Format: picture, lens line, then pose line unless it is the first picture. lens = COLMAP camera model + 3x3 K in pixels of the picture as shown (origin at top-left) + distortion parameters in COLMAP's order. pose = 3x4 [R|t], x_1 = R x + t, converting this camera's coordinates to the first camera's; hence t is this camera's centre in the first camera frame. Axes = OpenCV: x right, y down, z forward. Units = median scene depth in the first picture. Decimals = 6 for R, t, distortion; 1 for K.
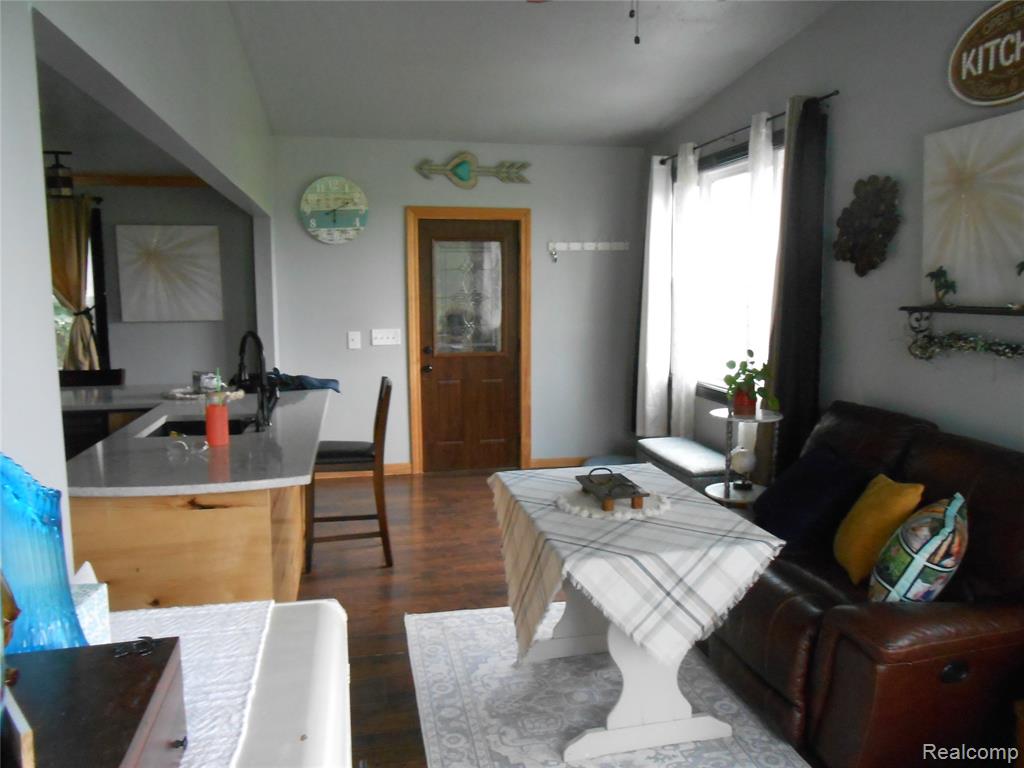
lens RADIAL K [[797.1, 0, 511.0], [0, 797.1, 385.3], [0, 0, 1]] dist [-0.033843, 0.042369]
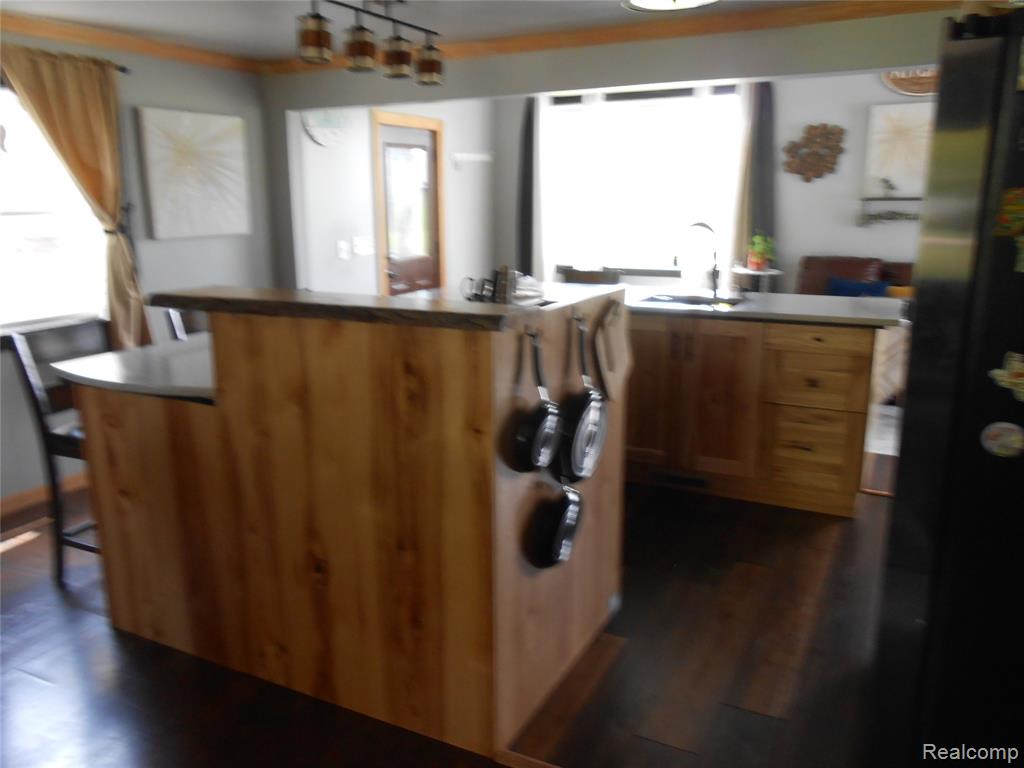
lens RADIAL K [[797.1, 0, 510.0], [0, 797.1, 384.6], [0, 0, 1]] dist [-0.033843, 0.042369]
pose [[0.640894, -0.182942, 0.745511, -1.400409], [0.103938, 0.982924, 0.151848, -0.036919], [-0.760560, -0.019832, 0.648965, 0.383947]]
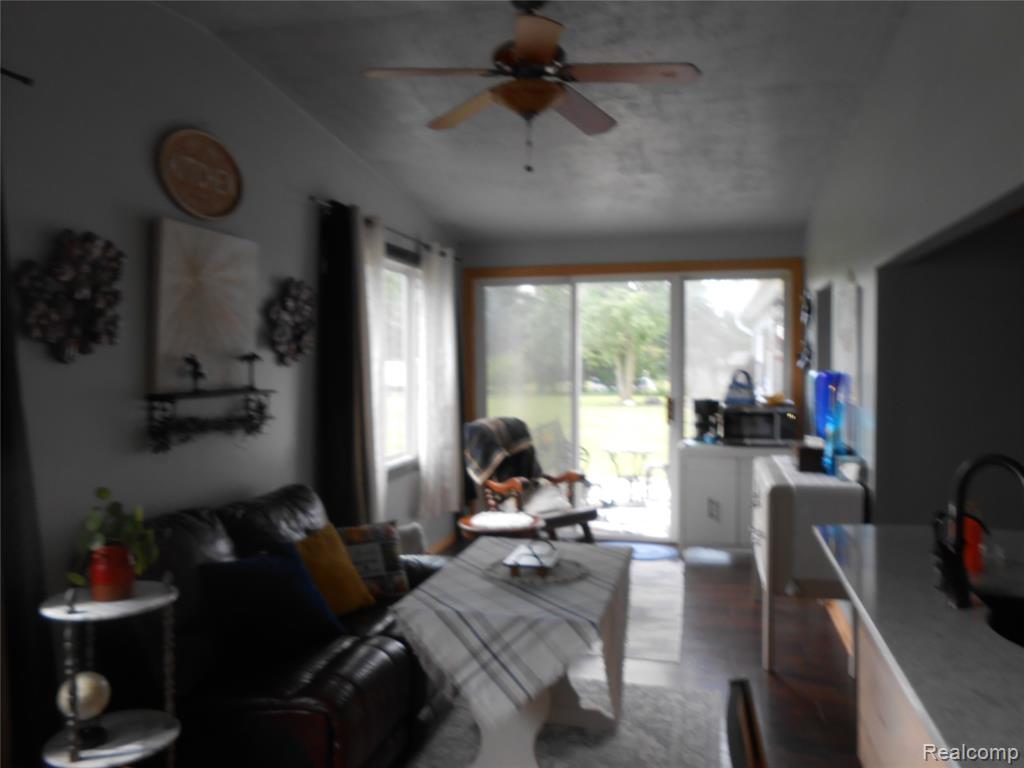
lens RADIAL K [[797.1, 0, 511.0], [0, 797.1, 382.3], [0, 0, 1]] dist [-0.033843, 0.042369]
pose [[-0.897974, -0.017983, 0.439681, -0.249398], [0.045197, 0.990111, 0.132804, -0.205957], [-0.437721, 0.139127, -0.888281, 1.536321]]
